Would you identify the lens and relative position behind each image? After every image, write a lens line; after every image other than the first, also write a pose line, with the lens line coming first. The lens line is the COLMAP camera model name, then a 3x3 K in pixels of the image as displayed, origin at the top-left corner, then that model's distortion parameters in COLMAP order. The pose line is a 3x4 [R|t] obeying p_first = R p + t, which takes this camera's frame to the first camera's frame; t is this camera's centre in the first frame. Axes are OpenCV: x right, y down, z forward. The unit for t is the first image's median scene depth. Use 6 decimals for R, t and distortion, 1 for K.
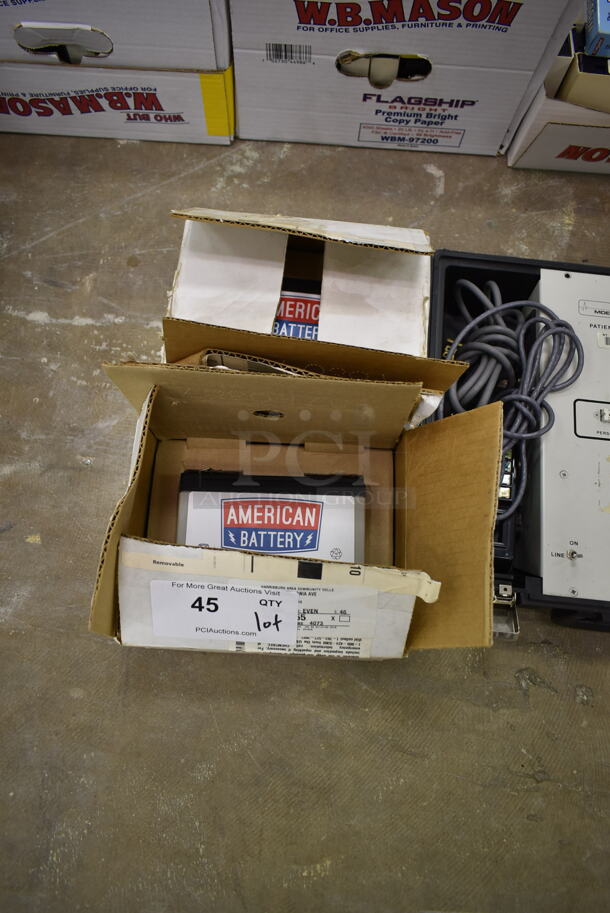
lens RADIAL K [[696.3, 0, 305.0], [0, 696.3, 456.5], [0, 0, 1]] dist [-0.020787, 0.006158]
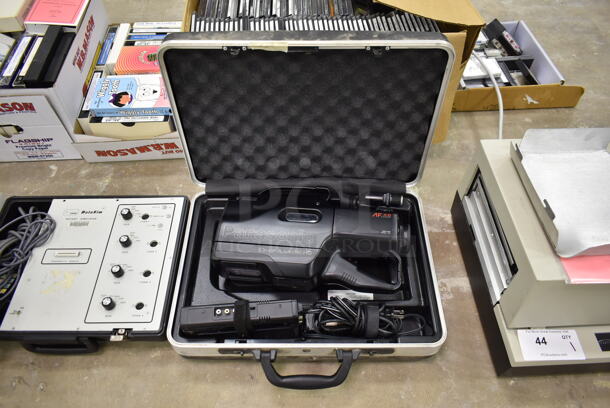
lens RADIAL K [[465.2, 0, 305.0], [0, 465.2, 204.0], [0, 0, 1]] dist [-0.020787, 0.006158]
pose [[0.994033, -0.103701, 0.033843, 1.188315], [0.109004, 0.932453, -0.344456, 0.394587], [0.004164, 0.346089, 0.938192, -0.479193]]
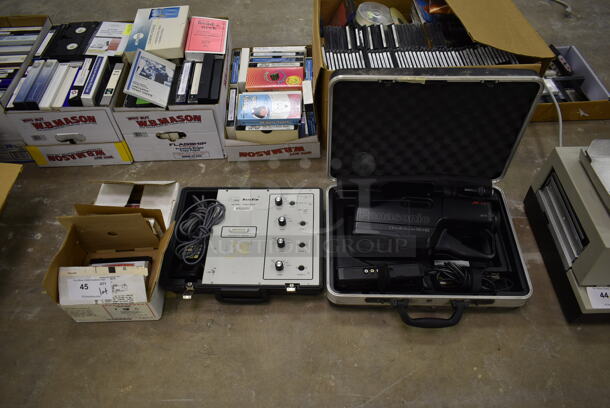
lens RADIAL K [[465.2, 0, 305.0], [0, 465.2, 204.0], [0, 0, 1]] dist [-0.020787, 0.006158]
pose [[0.995584, -0.093769, 0.004364, 0.740739], [0.089428, 0.933318, -0.347737, 0.562150], [0.028534, 0.346592, 0.937582, -0.930941]]
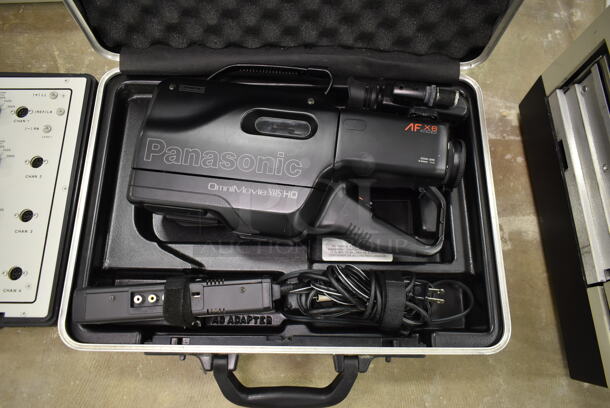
lens RADIAL K [[465.2, 0, 305.0], [0, 465.2, 204.0], [0, 0, 1]] dist [-0.020787, 0.006158]
pose [[0.995690, -0.090708, 0.019308, 1.235609], [0.090829, 0.995851, -0.005529, 0.072780], [-0.018727, 0.007259, 0.999798, 0.071040]]
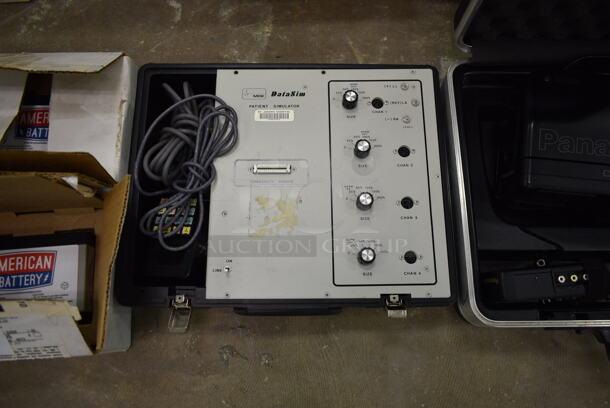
lens RADIAL K [[465.2, 0, 305.0], [0, 465.2, 204.0], [0, 0, 1]] dist [-0.020787, 0.006158]
pose [[0.994397, -0.105262, 0.009709, 0.506790], [0.104765, 0.993599, 0.042246, -0.017012], [-0.014094, -0.040992, 0.999060, 0.028598]]
